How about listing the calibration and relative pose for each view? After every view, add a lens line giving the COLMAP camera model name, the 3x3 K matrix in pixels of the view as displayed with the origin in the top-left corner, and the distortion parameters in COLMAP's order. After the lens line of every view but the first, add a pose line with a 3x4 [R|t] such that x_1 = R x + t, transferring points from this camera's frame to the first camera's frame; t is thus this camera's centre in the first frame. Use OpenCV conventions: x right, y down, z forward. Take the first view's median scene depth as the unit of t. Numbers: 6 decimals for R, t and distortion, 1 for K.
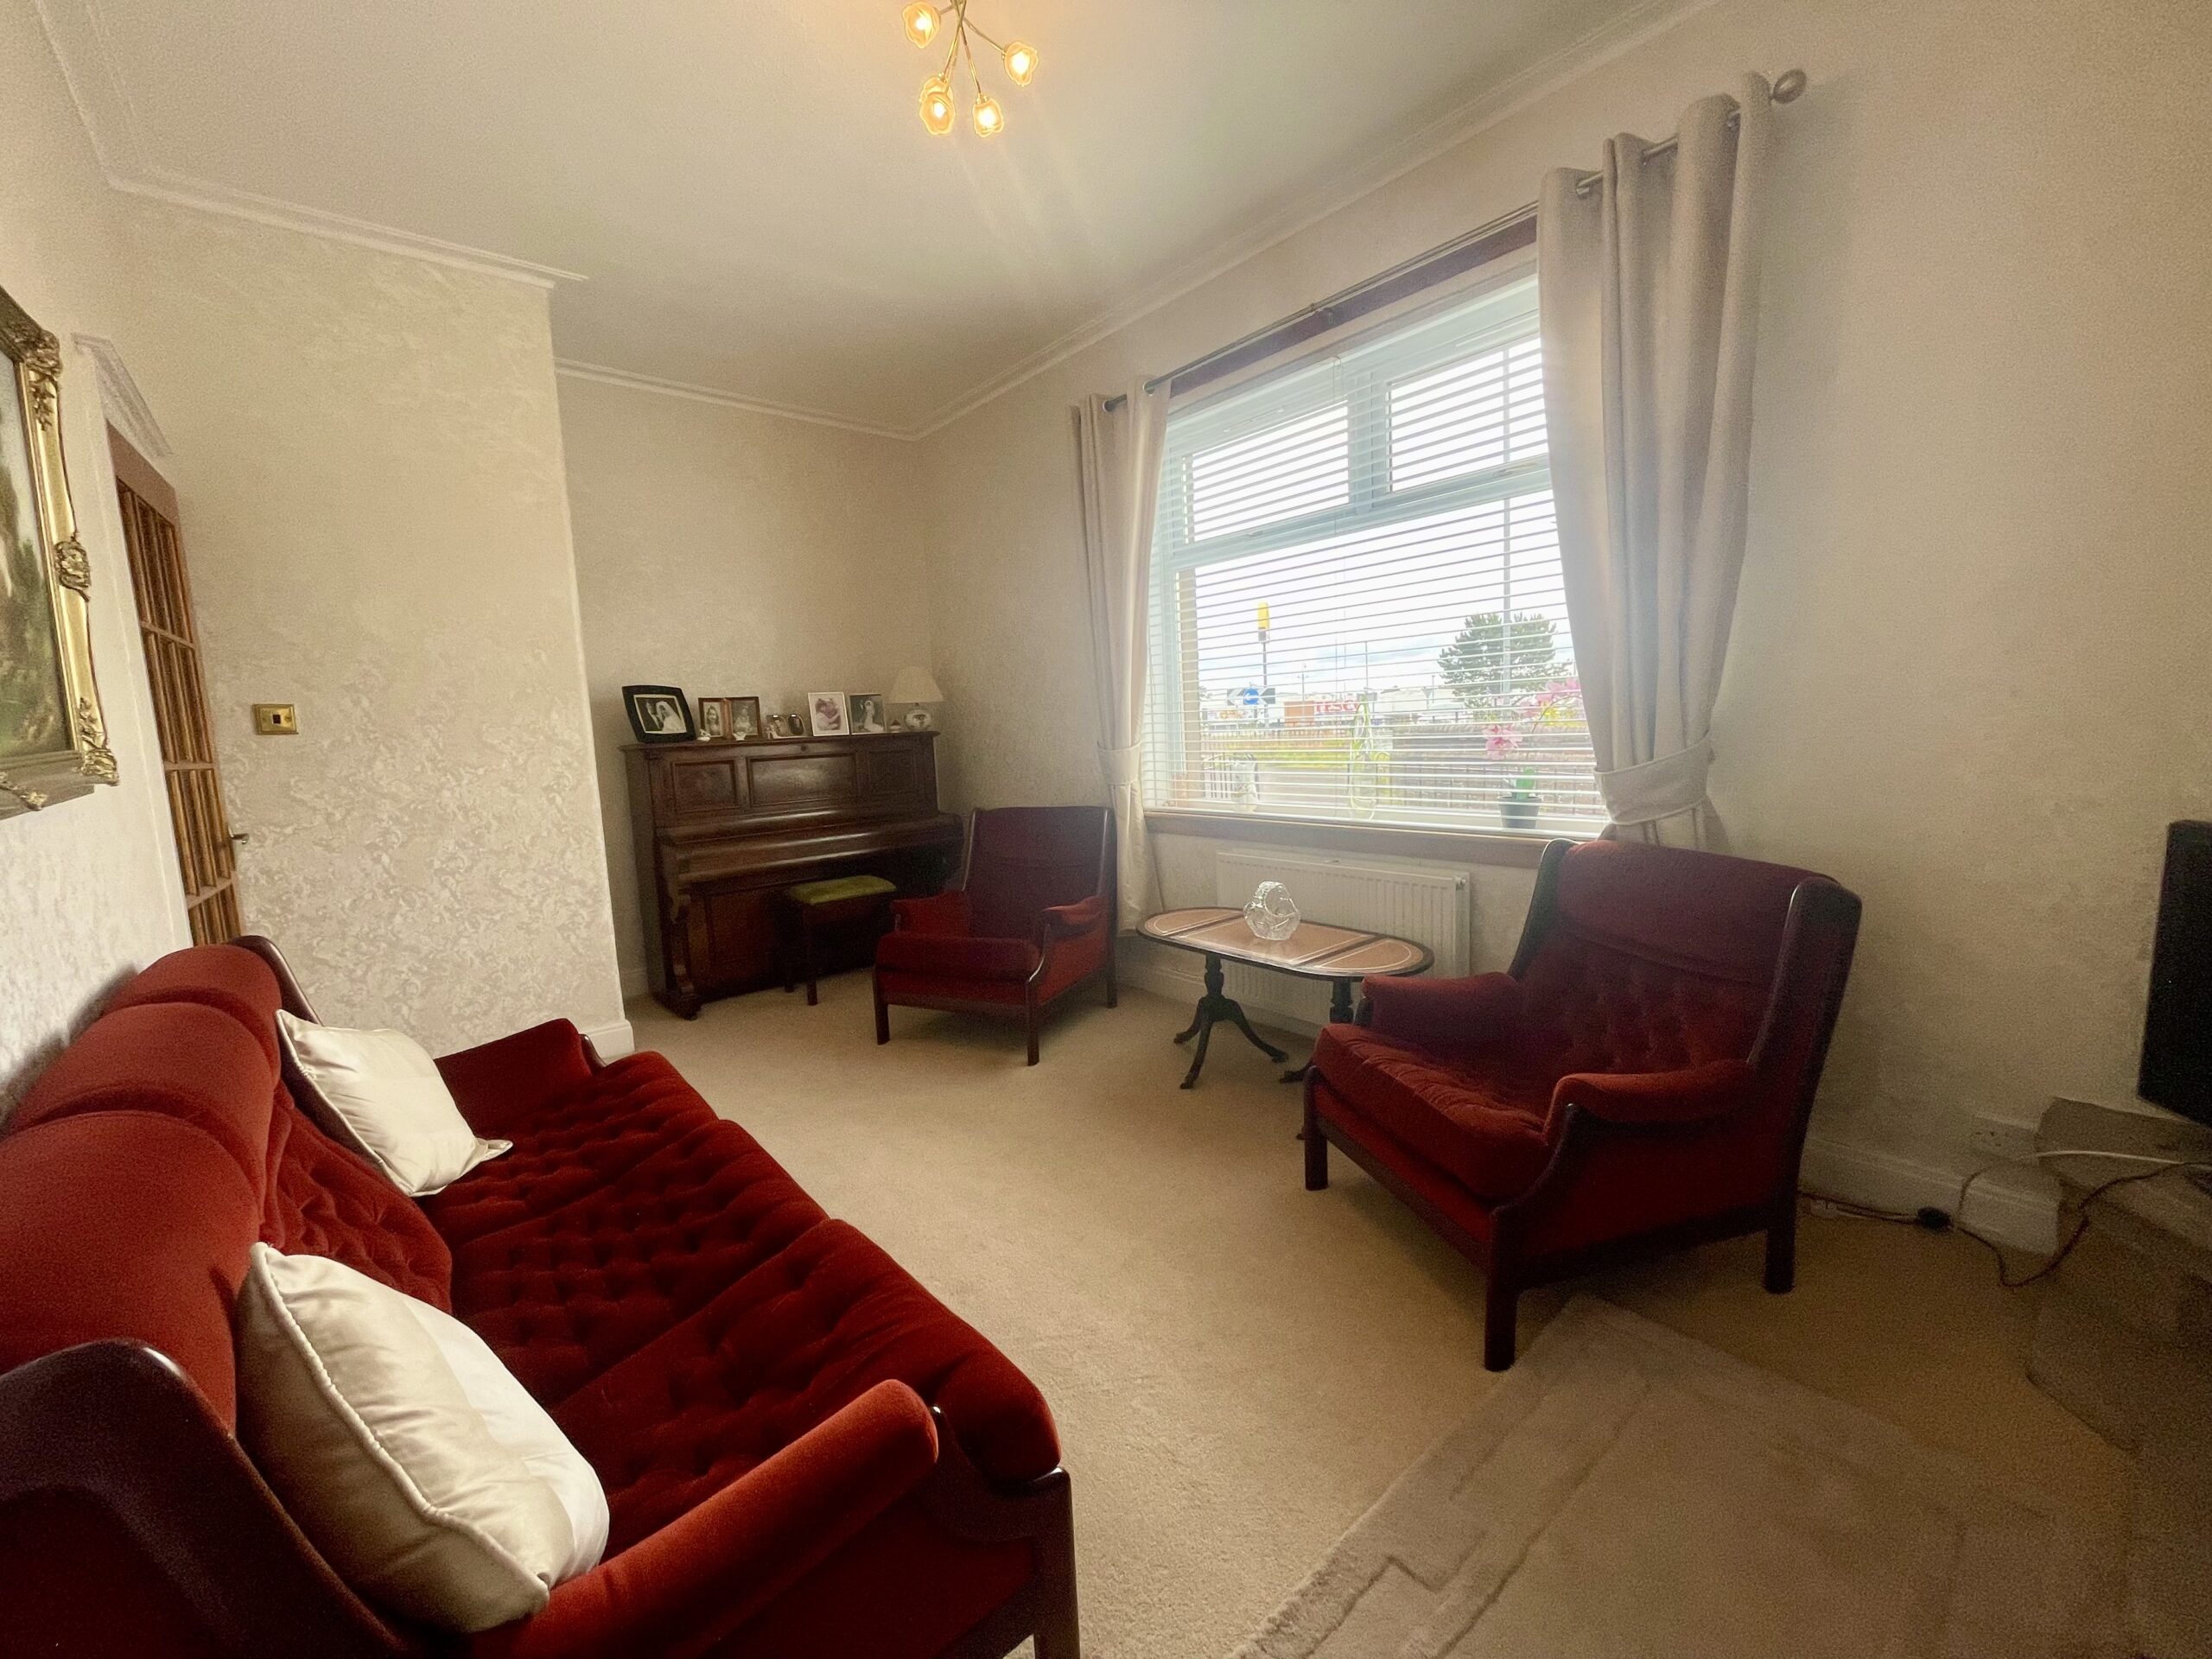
lens RADIAL K [[894.4, 0, 1090.2], [0, 894.4, 820.5], [0, 0, 1]] dist [0.000065, -0.000157]
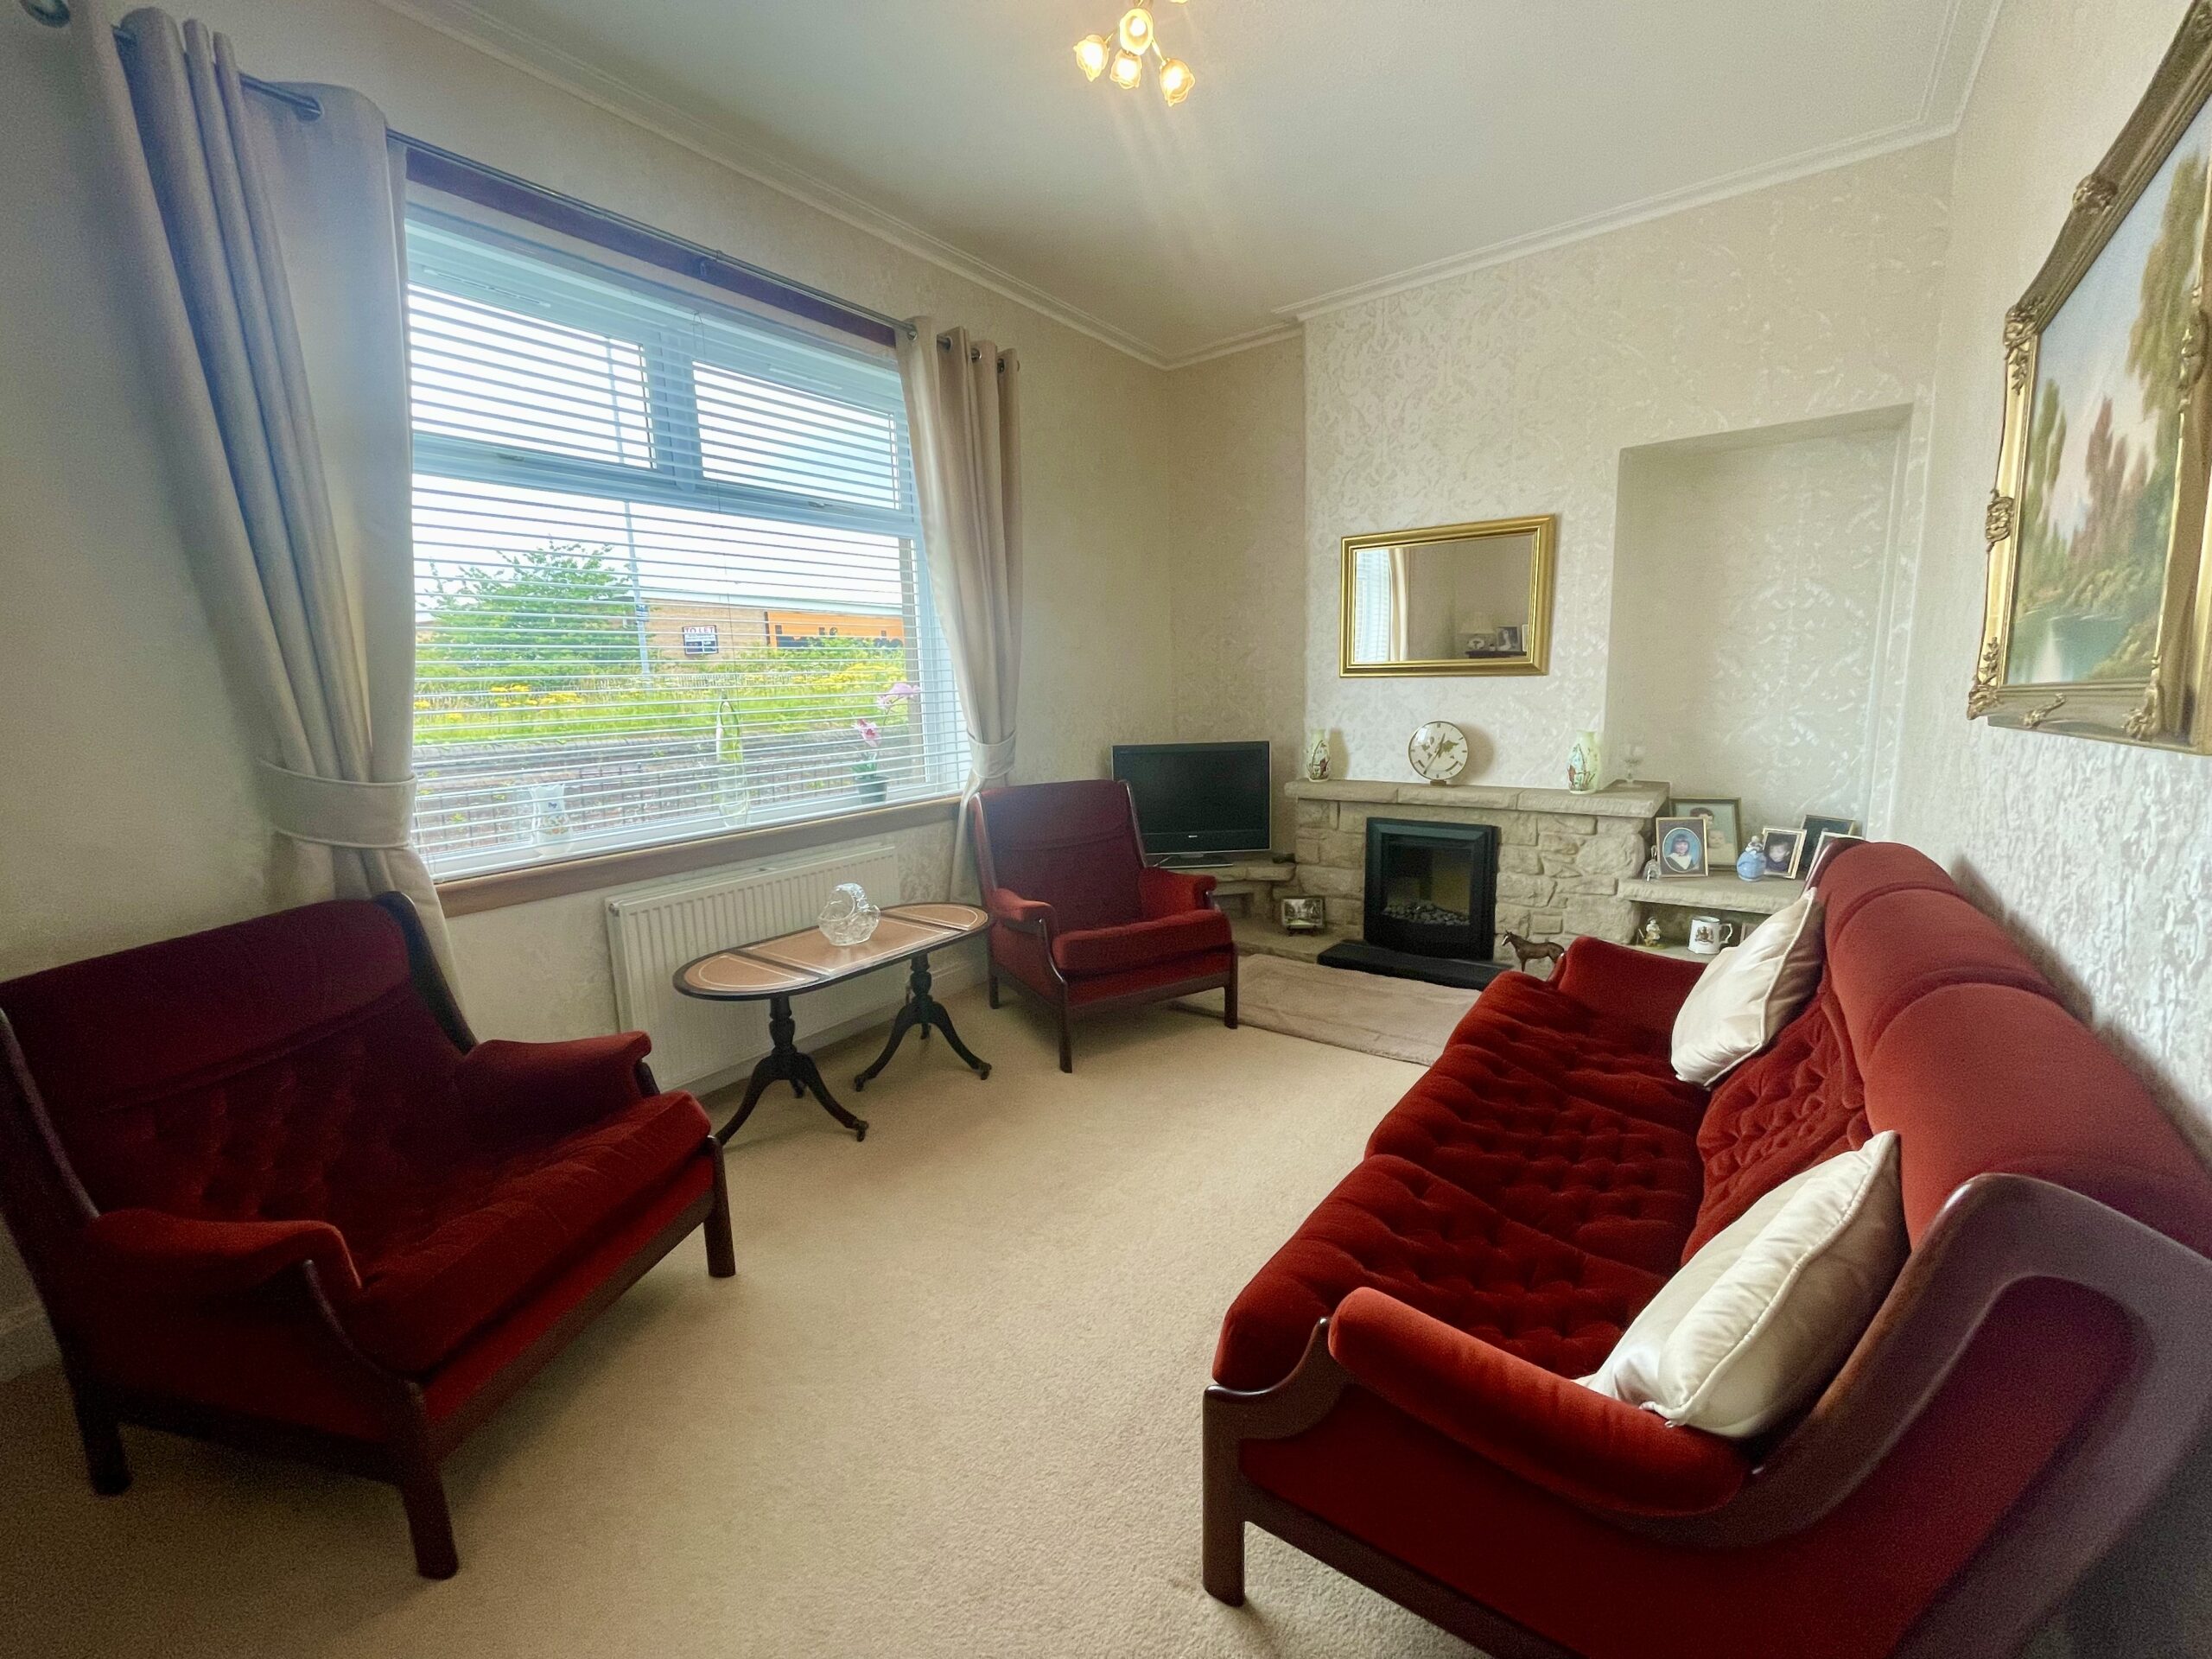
lens RADIAL K [[894.4, 0, 1108.0], [0, 894.4, 830.7], [0, 0, 1]] dist [0.000065, -0.000157]
pose [[-0.234629, -0.092705, 0.967654, -0.736676], [0.166181, 0.976963, 0.133891, -0.060687], [-0.957775, 0.192220, -0.213818, 0.892986]]
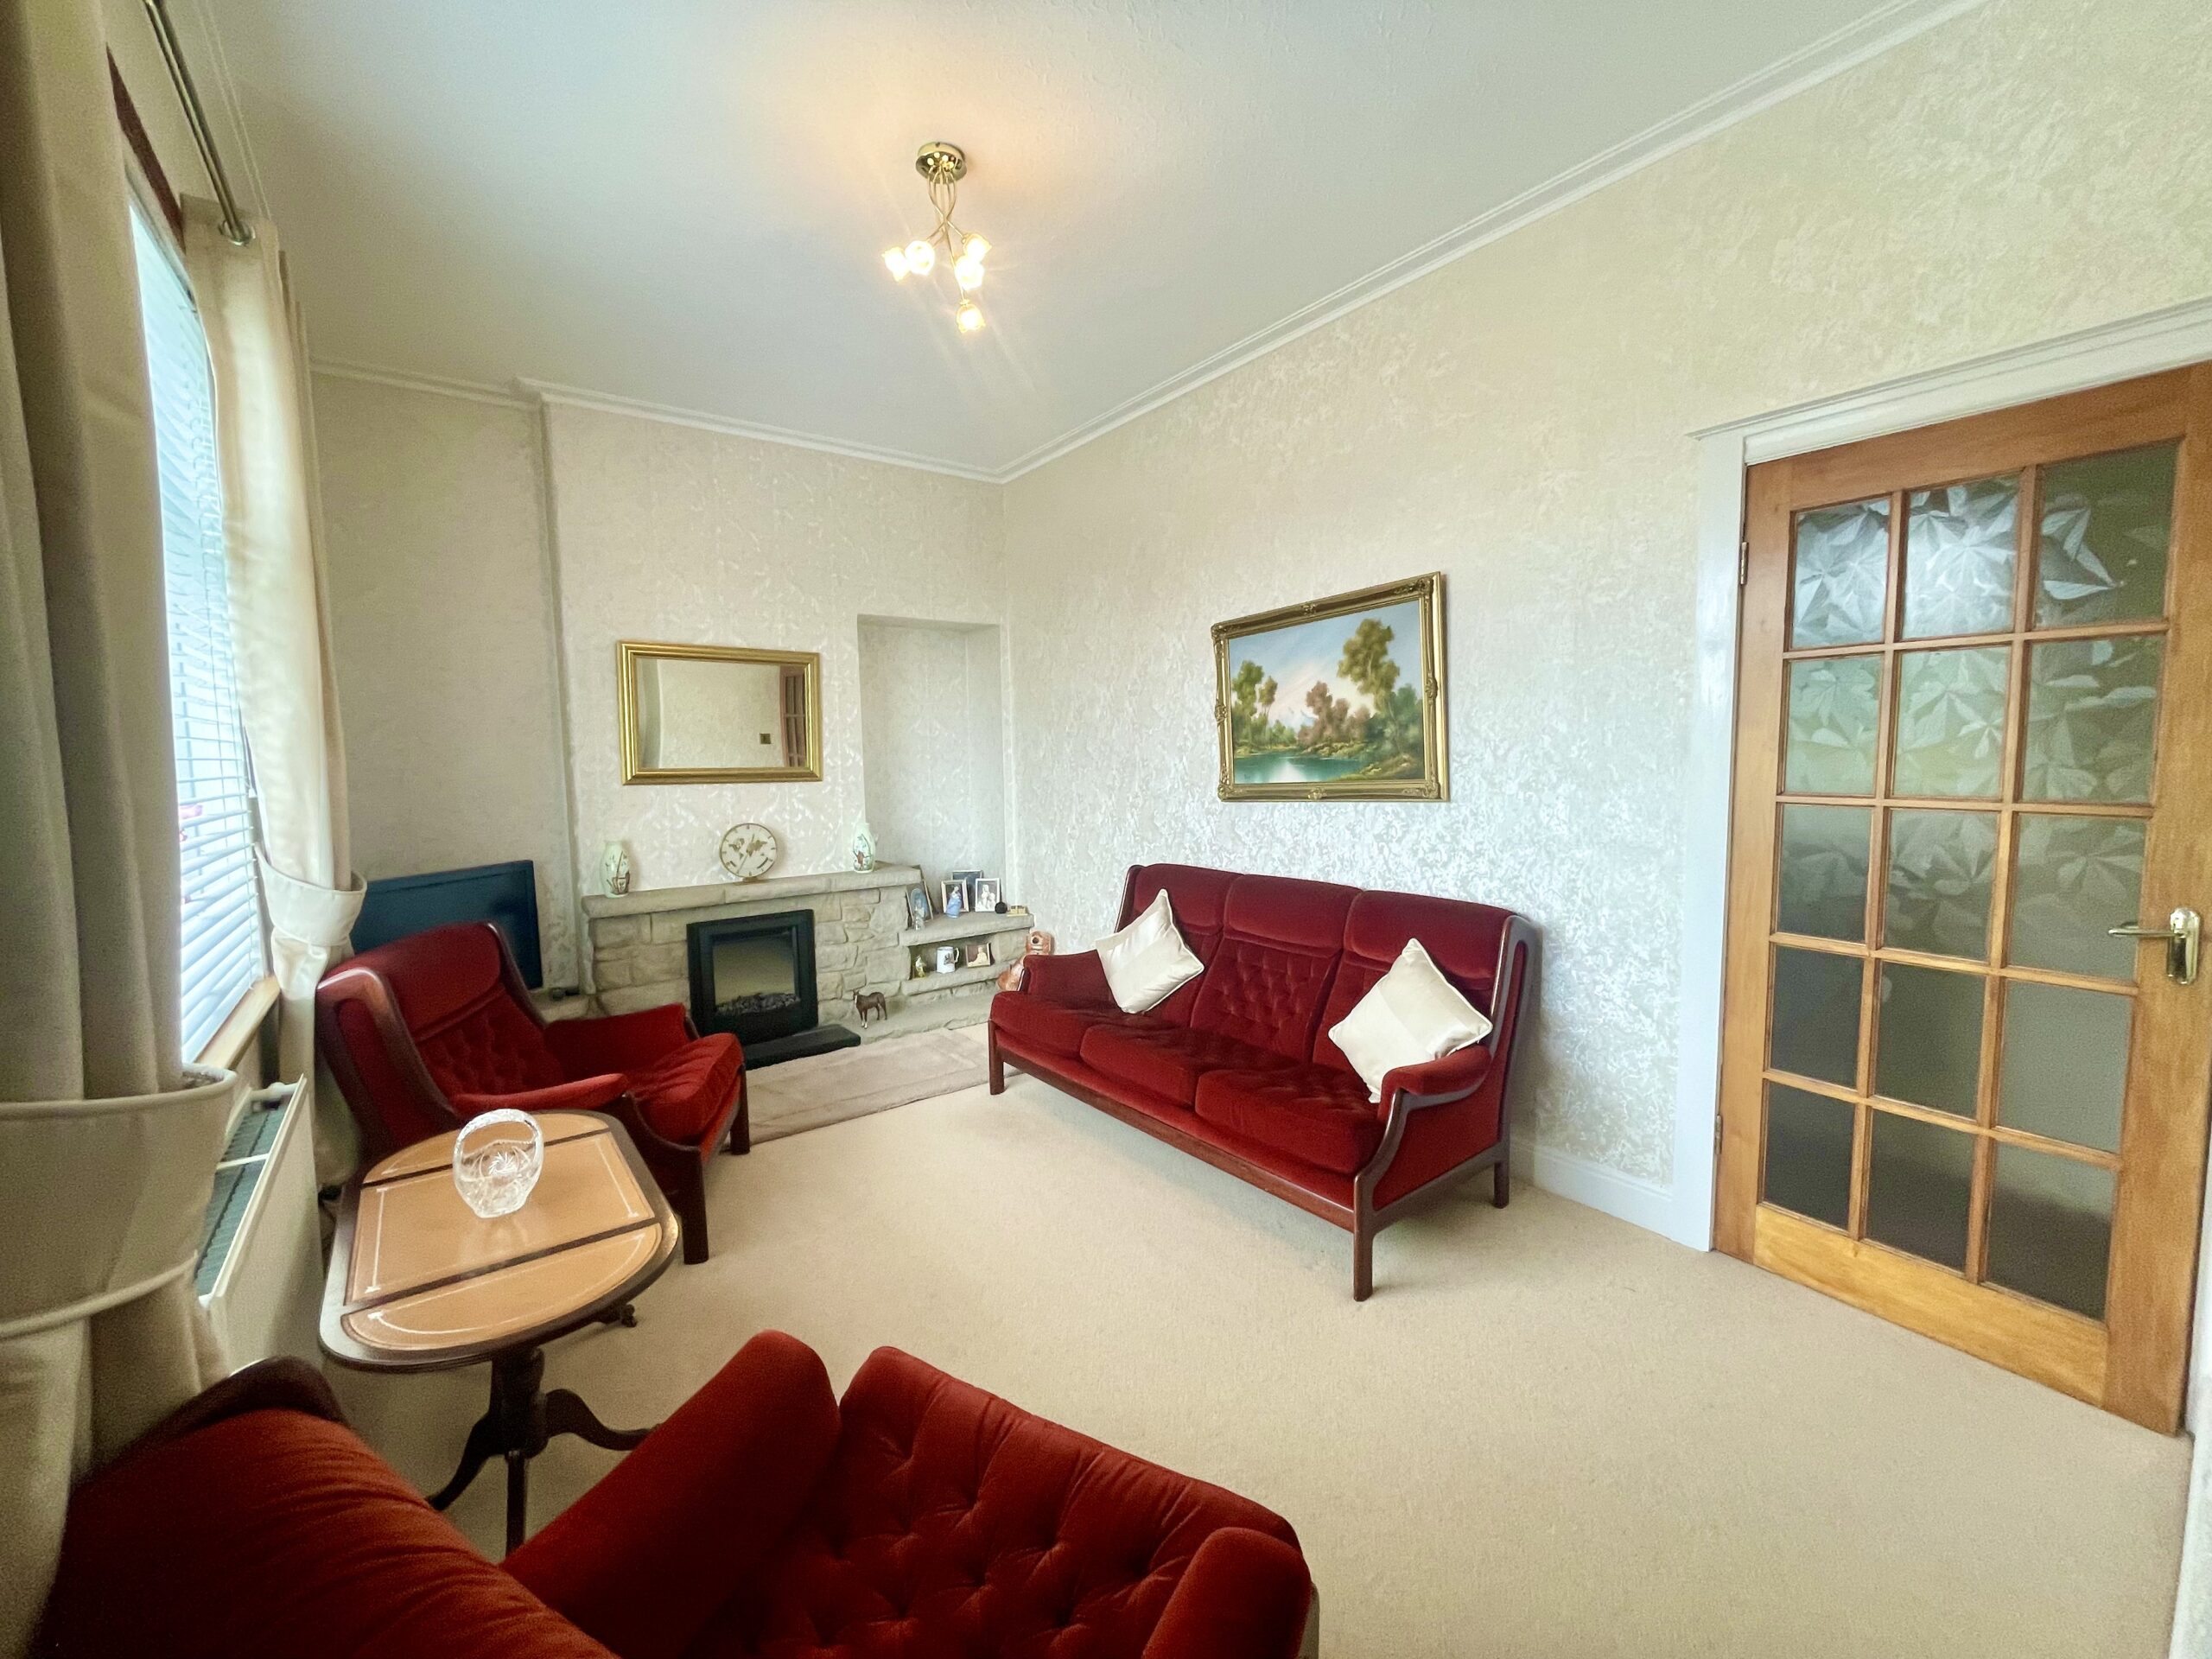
lens RADIAL K [[894.4, 0, 1107.0], [0, 894.4, 831.5], [0, 0, 1]] dist [0.000065, -0.000157]
pose [[-0.995637, 0.076260, 0.053777, -0.197458], [0.085796, 0.974747, 0.206175, -0.196910], [-0.036696, 0.209889, -0.977036, 1.507730]]
